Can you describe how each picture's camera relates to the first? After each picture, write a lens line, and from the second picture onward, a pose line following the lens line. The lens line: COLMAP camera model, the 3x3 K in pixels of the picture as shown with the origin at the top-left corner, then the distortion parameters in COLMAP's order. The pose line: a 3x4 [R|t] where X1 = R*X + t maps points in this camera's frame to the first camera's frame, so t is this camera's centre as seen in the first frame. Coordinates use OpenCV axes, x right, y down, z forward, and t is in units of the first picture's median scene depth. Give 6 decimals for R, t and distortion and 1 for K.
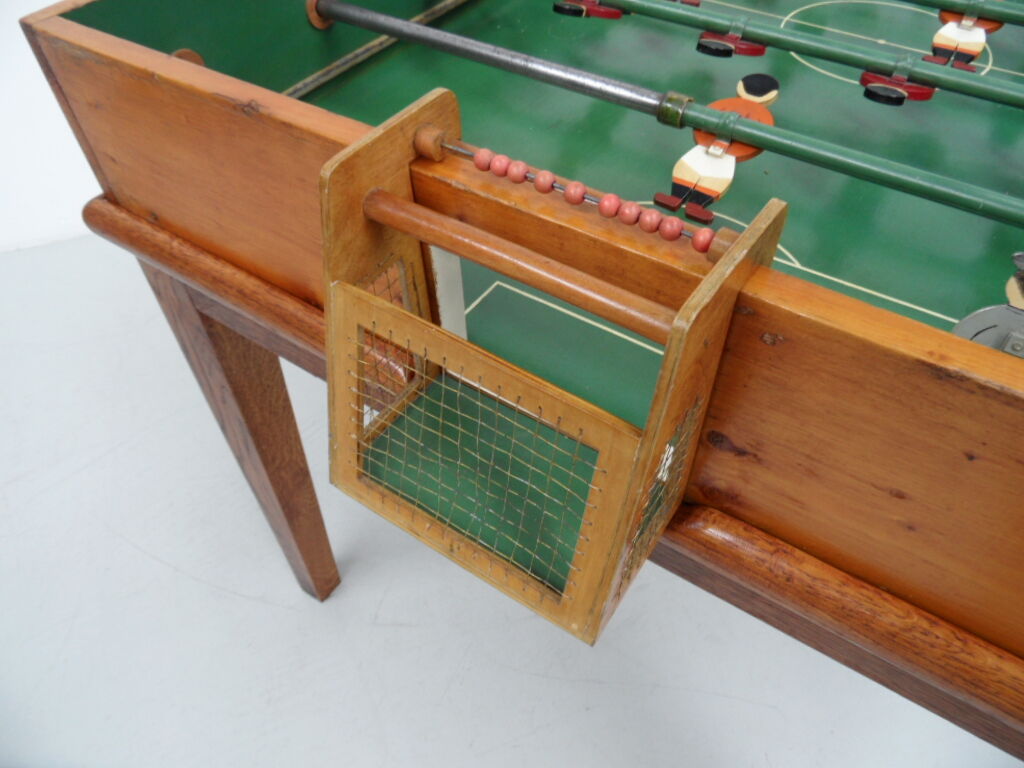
lens RADIAL K [[760.7, 0, 512.6], [0, 760.7, 377.1], [0, 0, 1]] dist [-0.037000, 0.025664]
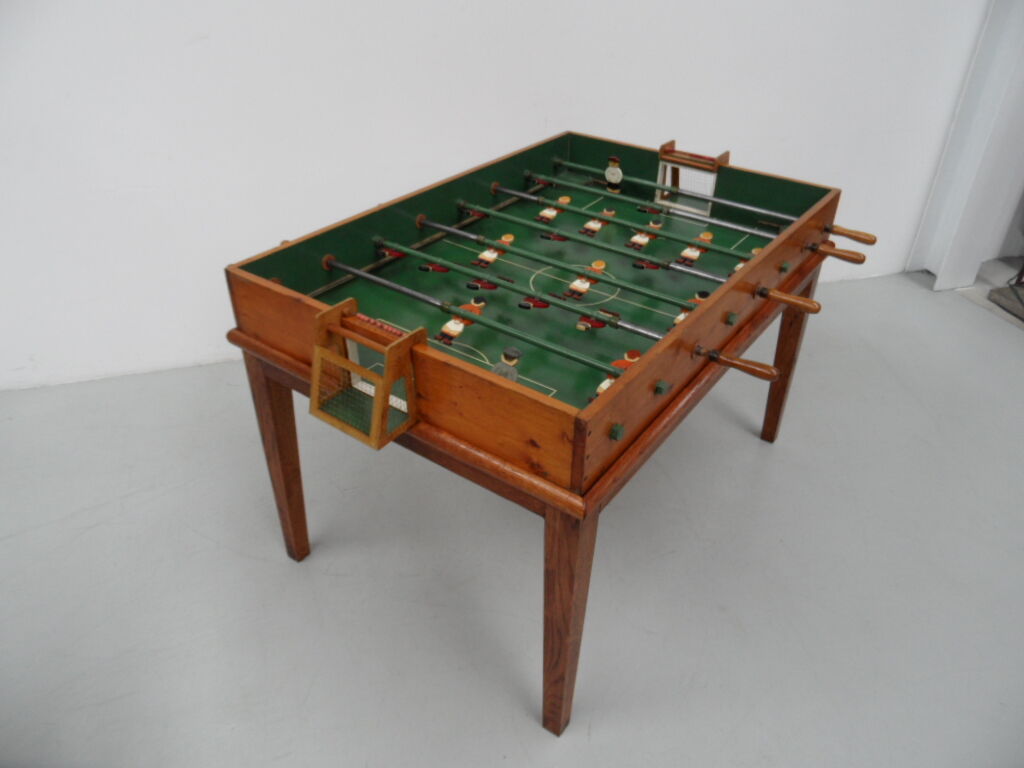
lens RADIAL K [[760.7, 0, 512.6], [0, 760.7, 377.1], [0, 0, 1]] dist [-0.037000, 0.025664]
pose [[0.998683, 0.049342, -0.014047, 0.521106], [-0.051283, 0.967602, -0.247217, 0.591863], [0.001394, 0.247612, 0.968858, -1.699408]]
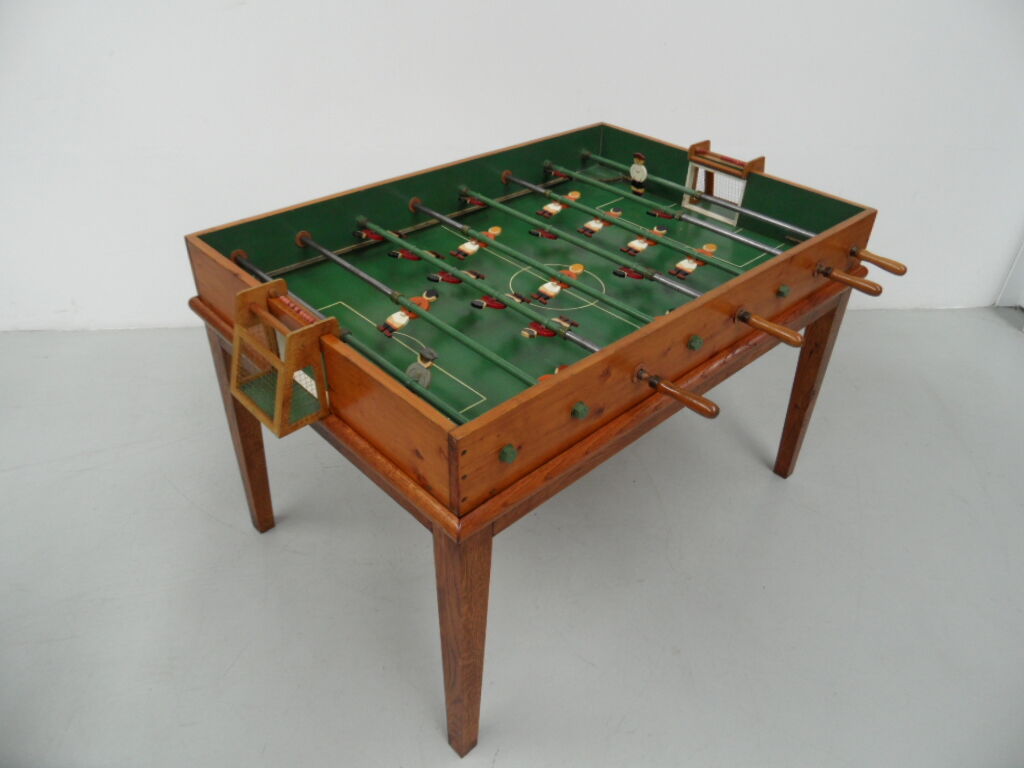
lens RADIAL K [[760.7, 0, 512.6], [0, 760.7, 377.1], [0, 0, 1]] dist [-0.037000, 0.025664]
pose [[0.974243, 0.166612, -0.151956, 1.094760], [-0.196482, 0.957875, -0.209453, 0.409172], [0.110657, 0.233915, 0.965939, -1.528079]]
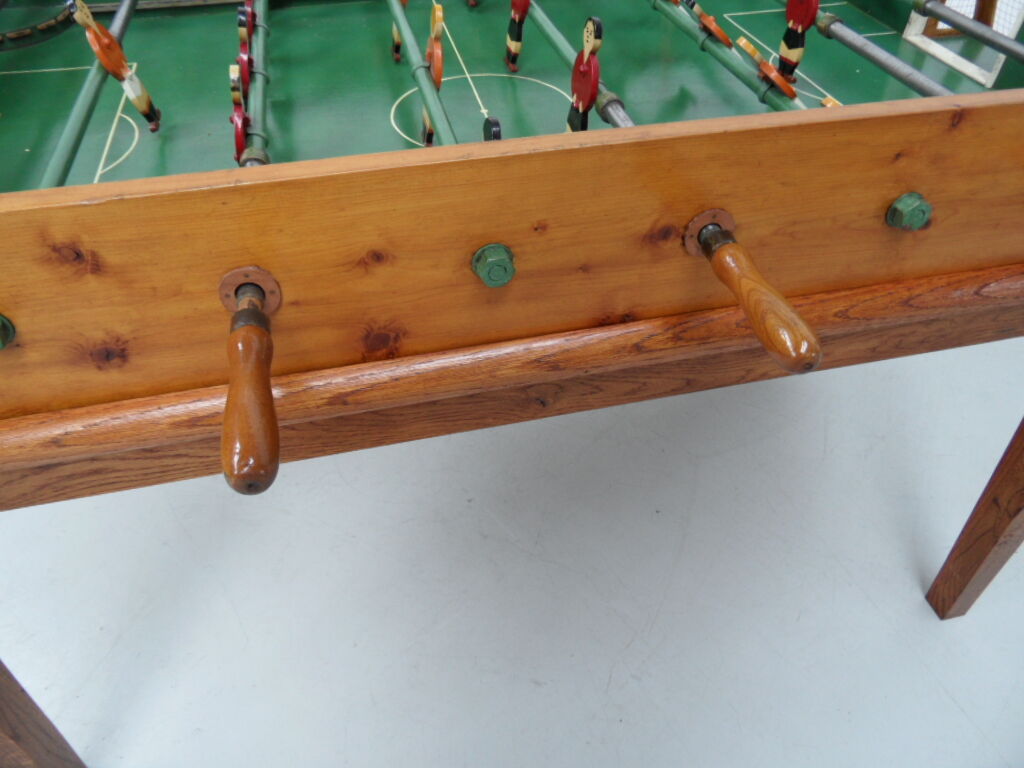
lens RADIAL K [[760.7, 0, 512.6], [0, 760.7, 377.1], [0, 0, 1]] dist [-0.037000, 0.025664]
pose [[0.732197, 0.478642, -0.484550, 1.815853], [-0.514230, 0.854990, 0.067519, -0.316007], [0.446603, 0.199733, 0.872154, 0.221444]]
